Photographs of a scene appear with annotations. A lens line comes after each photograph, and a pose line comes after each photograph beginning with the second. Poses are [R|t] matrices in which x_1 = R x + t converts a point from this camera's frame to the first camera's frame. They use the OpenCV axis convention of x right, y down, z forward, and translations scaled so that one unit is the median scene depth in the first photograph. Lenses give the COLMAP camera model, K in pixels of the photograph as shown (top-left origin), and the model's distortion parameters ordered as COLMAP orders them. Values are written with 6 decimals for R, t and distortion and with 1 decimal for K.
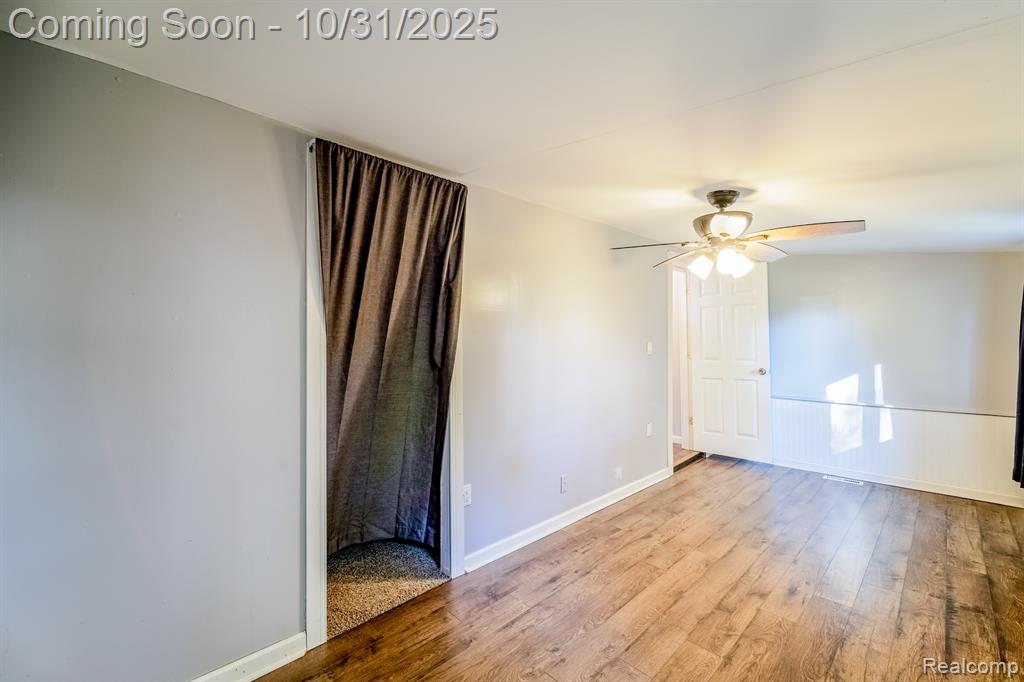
lens RADIAL K [[426.7, 0, 517.1], [0, 426.7, 342.5], [0, 0, 1]] dist [0.000449, -0.000115]
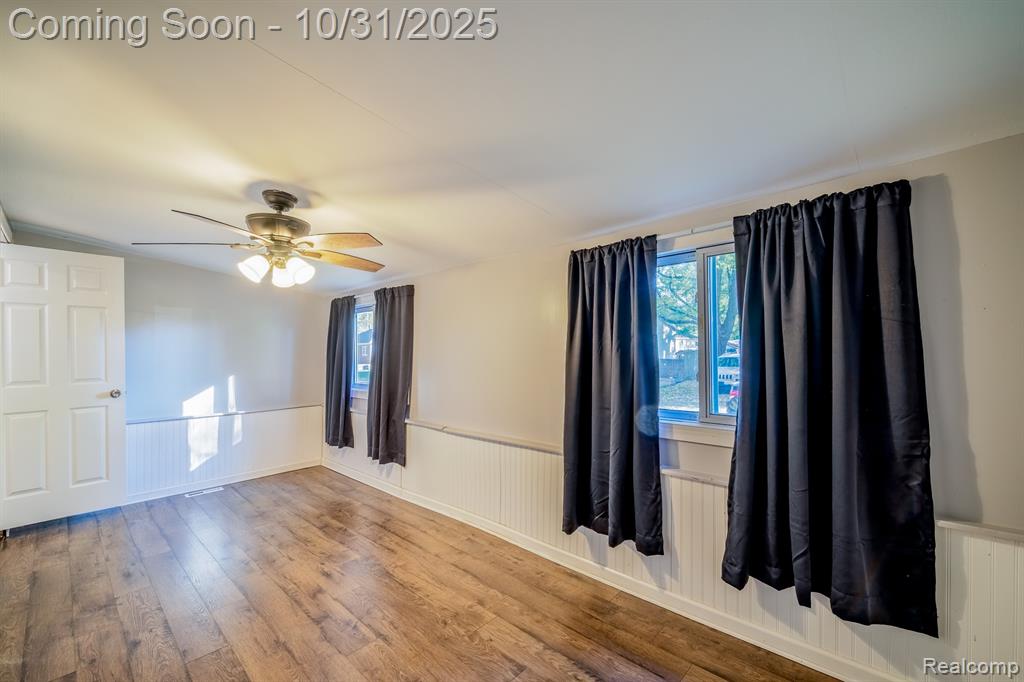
lens RADIAL K [[422.5, 0, 516.0], [0, 422.5, 357.9], [0, 0, 1]] dist [-0.001367, -0.000395]
pose [[-0.051098, -0.009936, 0.998644, -0.443763], [0.015043, 0.999829, 0.010718, 0.005840], [-0.998580, 0.015570, -0.050939, 0.495315]]
